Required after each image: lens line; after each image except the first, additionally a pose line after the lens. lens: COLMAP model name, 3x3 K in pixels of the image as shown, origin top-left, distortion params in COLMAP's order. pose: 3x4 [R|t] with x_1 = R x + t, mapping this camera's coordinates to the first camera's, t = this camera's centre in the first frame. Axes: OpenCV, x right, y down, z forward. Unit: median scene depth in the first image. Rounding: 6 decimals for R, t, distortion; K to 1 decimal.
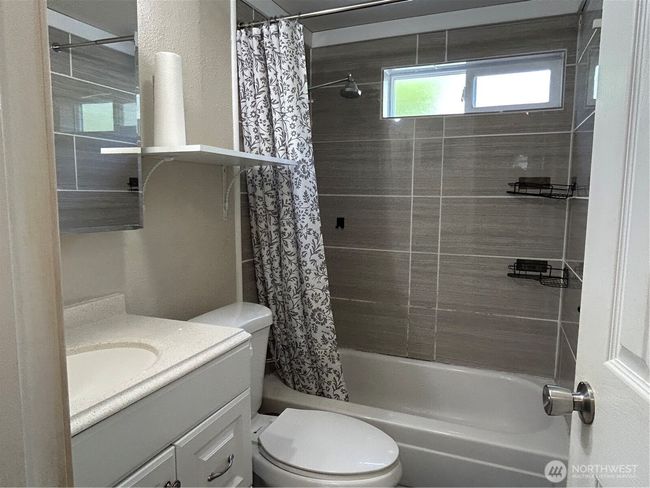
lens RADIAL K [[438.6, 0, 325.0], [0, 438.6, 244.0], [0, 0, 1]] dist [0.004080, -0.030421]
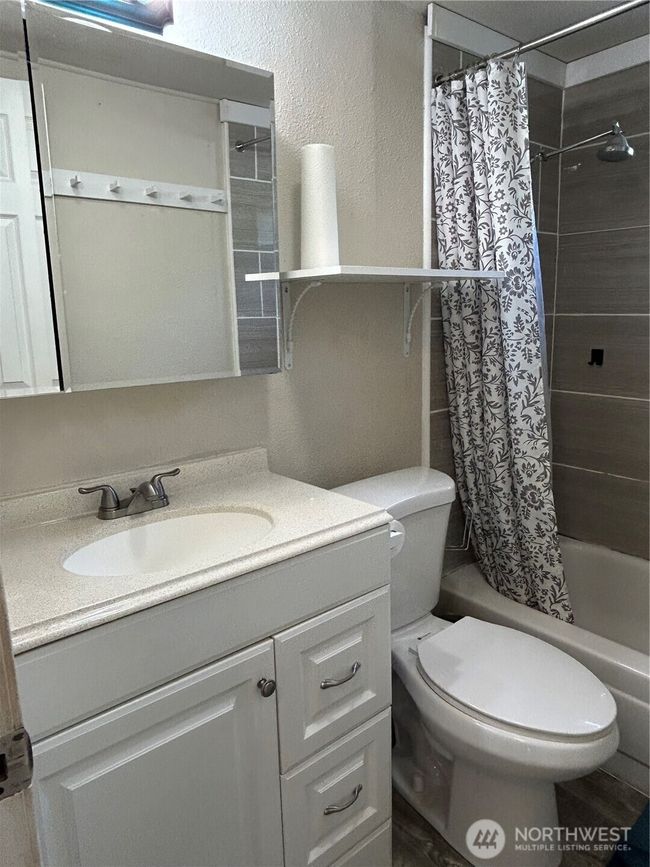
lens RADIAL K [[585.1, 0, 322.9], [0, 585.1, 426.7], [0, 0, 1]] dist [0.004080, -0.030421]
pose [[0.887018, 0.062519, -0.457482, 0.110008], [-0.021280, 0.995273, 0.094753, -0.026485], [0.461244, -0.074312, 0.884156, 0.037087]]
